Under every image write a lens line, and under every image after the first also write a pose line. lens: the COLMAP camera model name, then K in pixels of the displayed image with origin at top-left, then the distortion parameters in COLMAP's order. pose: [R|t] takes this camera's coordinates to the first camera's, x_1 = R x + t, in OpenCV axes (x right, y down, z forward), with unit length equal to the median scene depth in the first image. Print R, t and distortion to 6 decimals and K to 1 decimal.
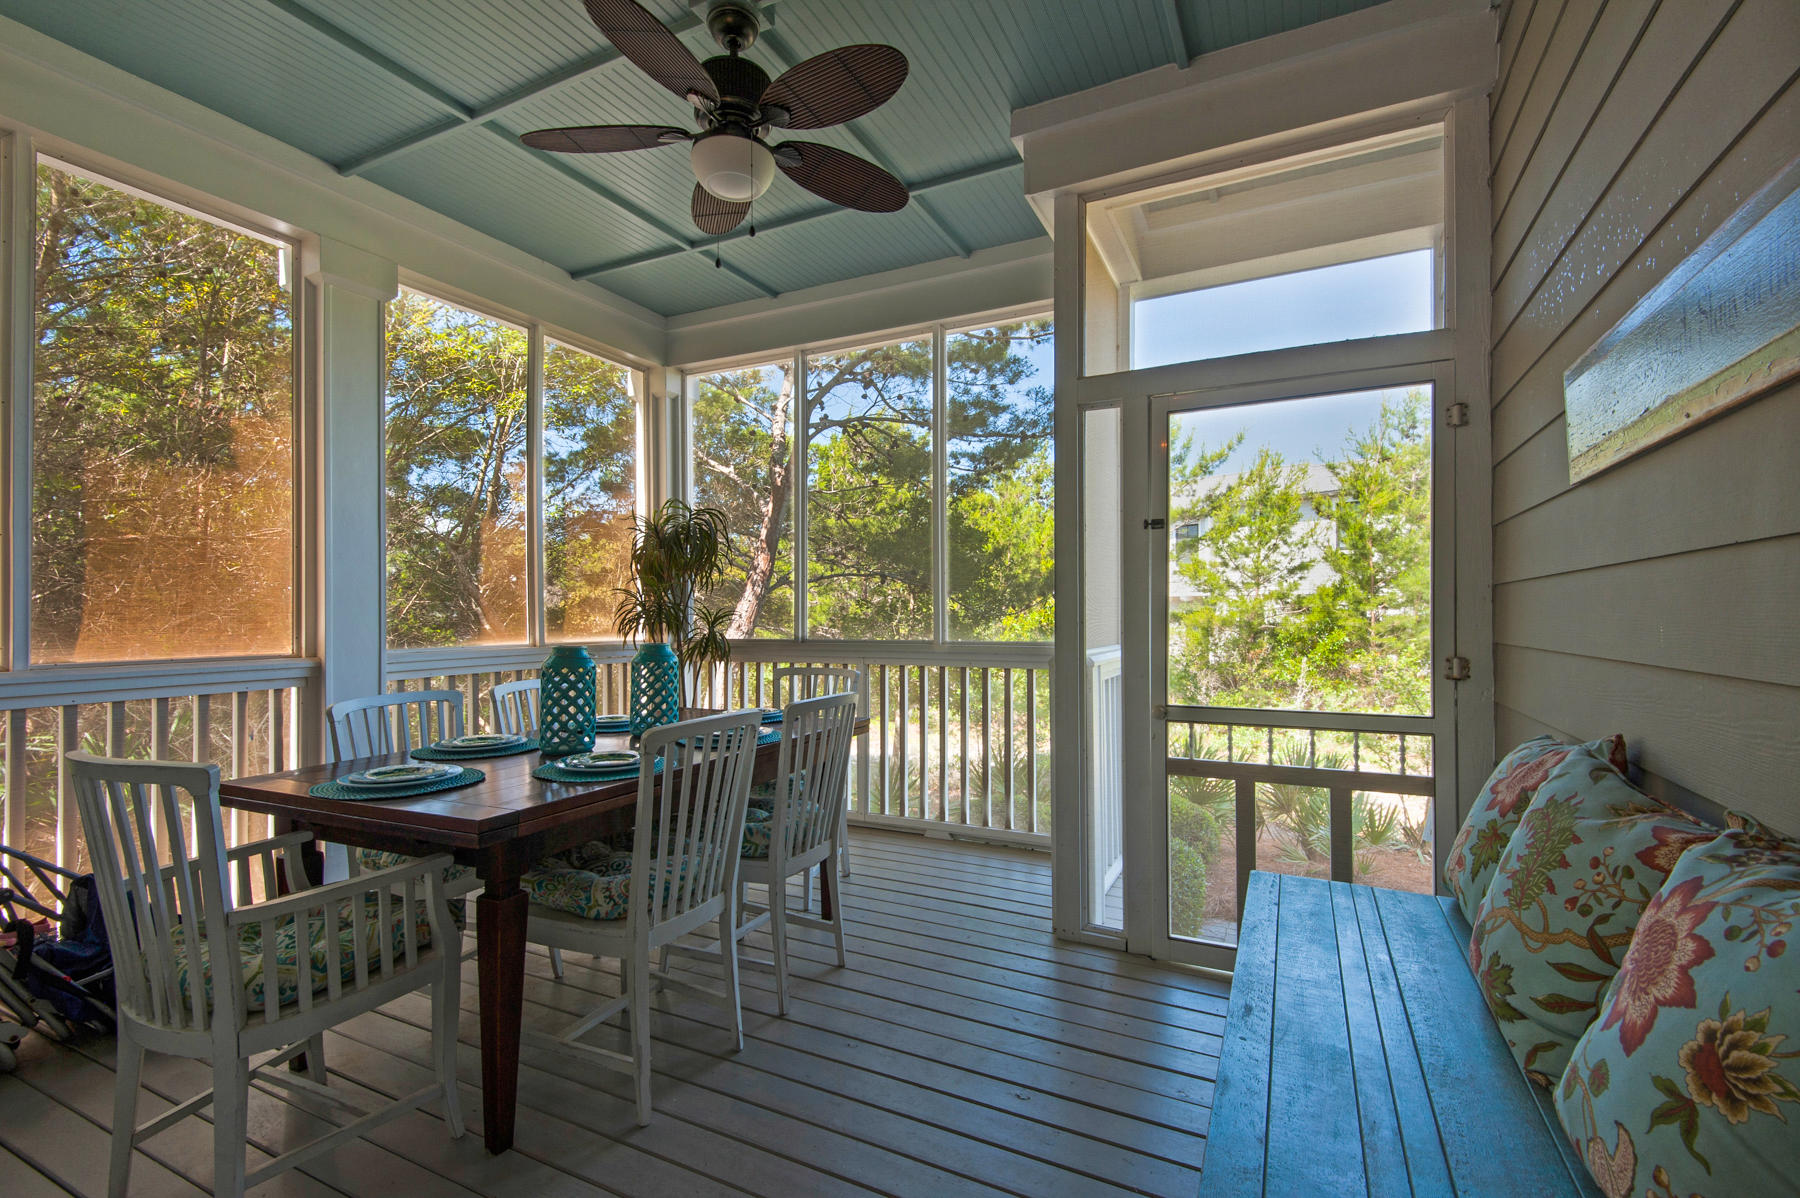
lens RADIAL K [[824.8, 0, 871.6], [0, 824.8, 606.2], [0, 0, 1]] dist [0.046928, -0.037547]
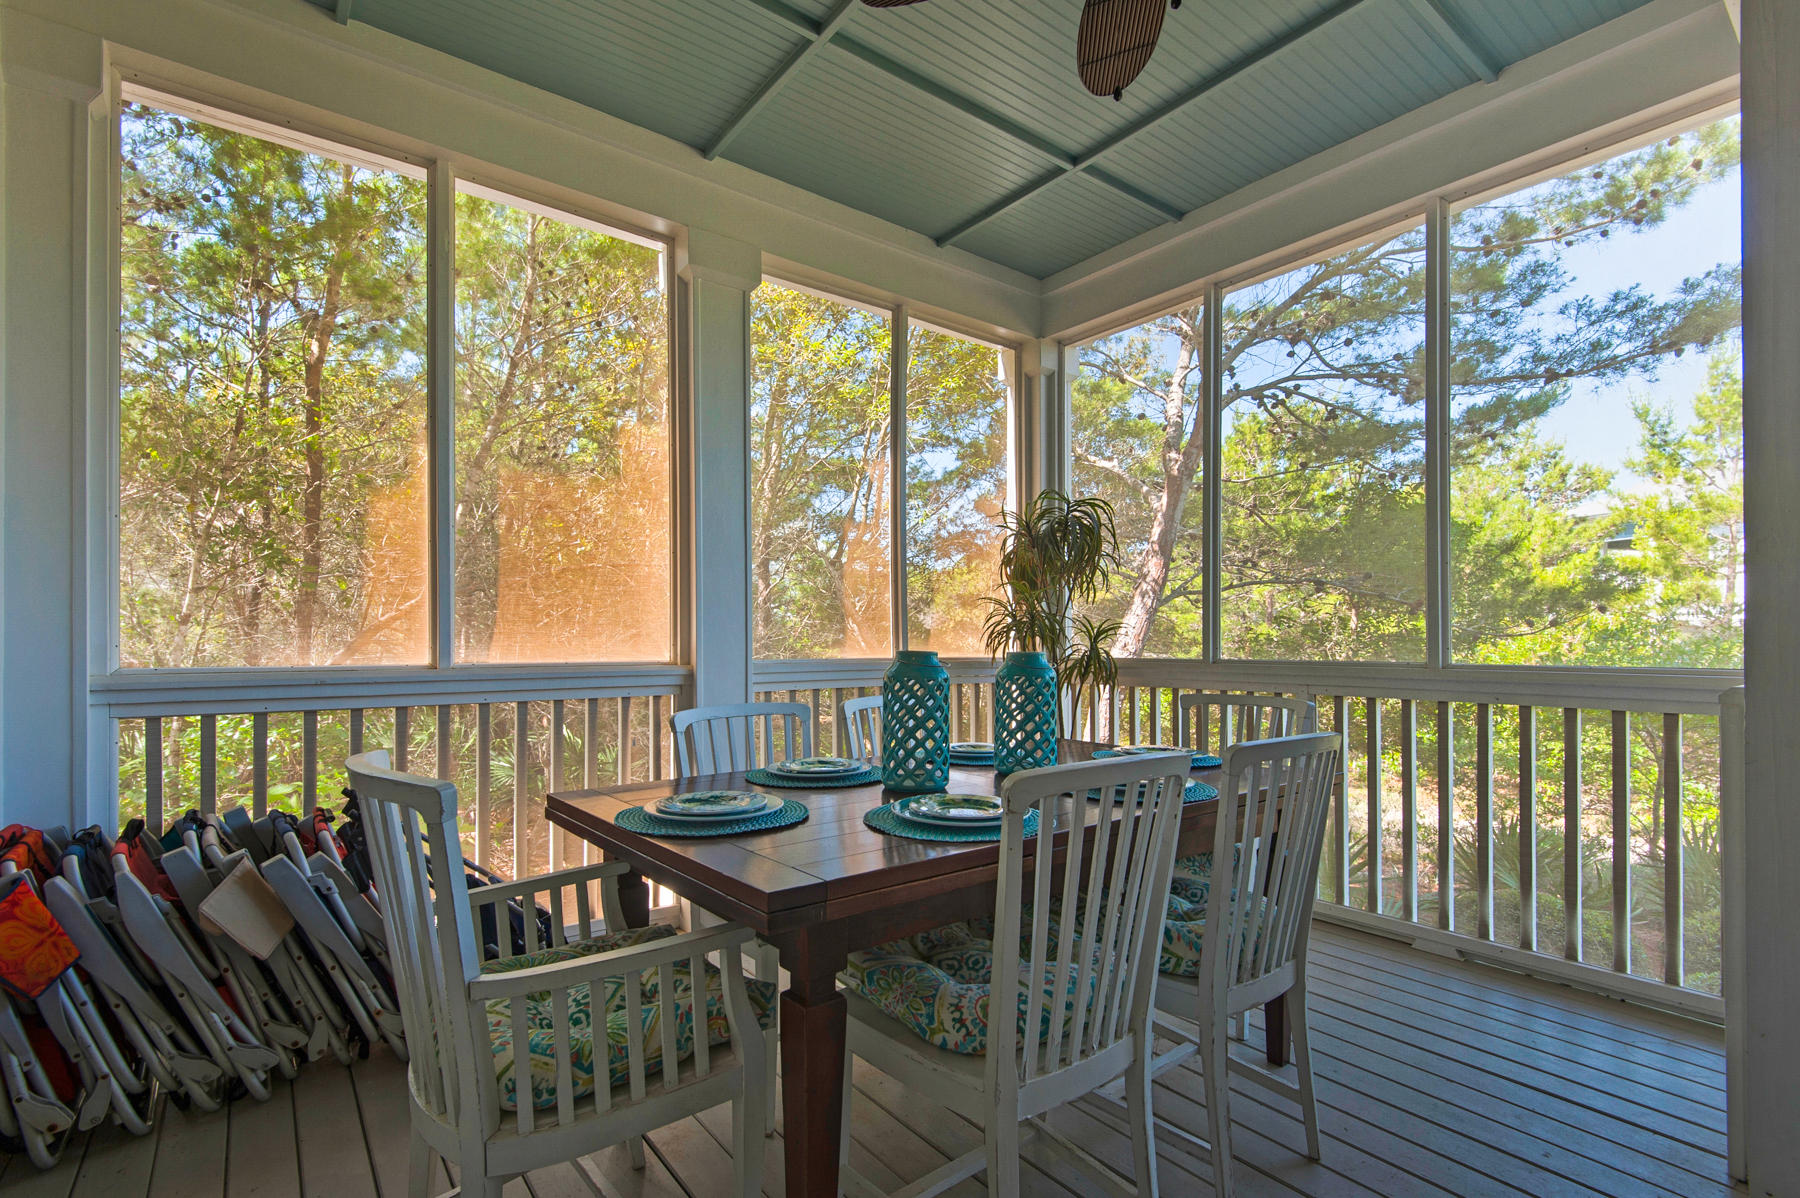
lens RADIAL K [[824.8, 0, 871.6], [0, 824.8, 606.2], [0, 0, 1]] dist [0.046928, -0.037547]
pose [[0.902988, -0.009836, -0.429553, -0.051548], [-0.004660, 0.999455, -0.032683, 0.022850], [0.429641, 0.031514, 0.902450, 0.206501]]
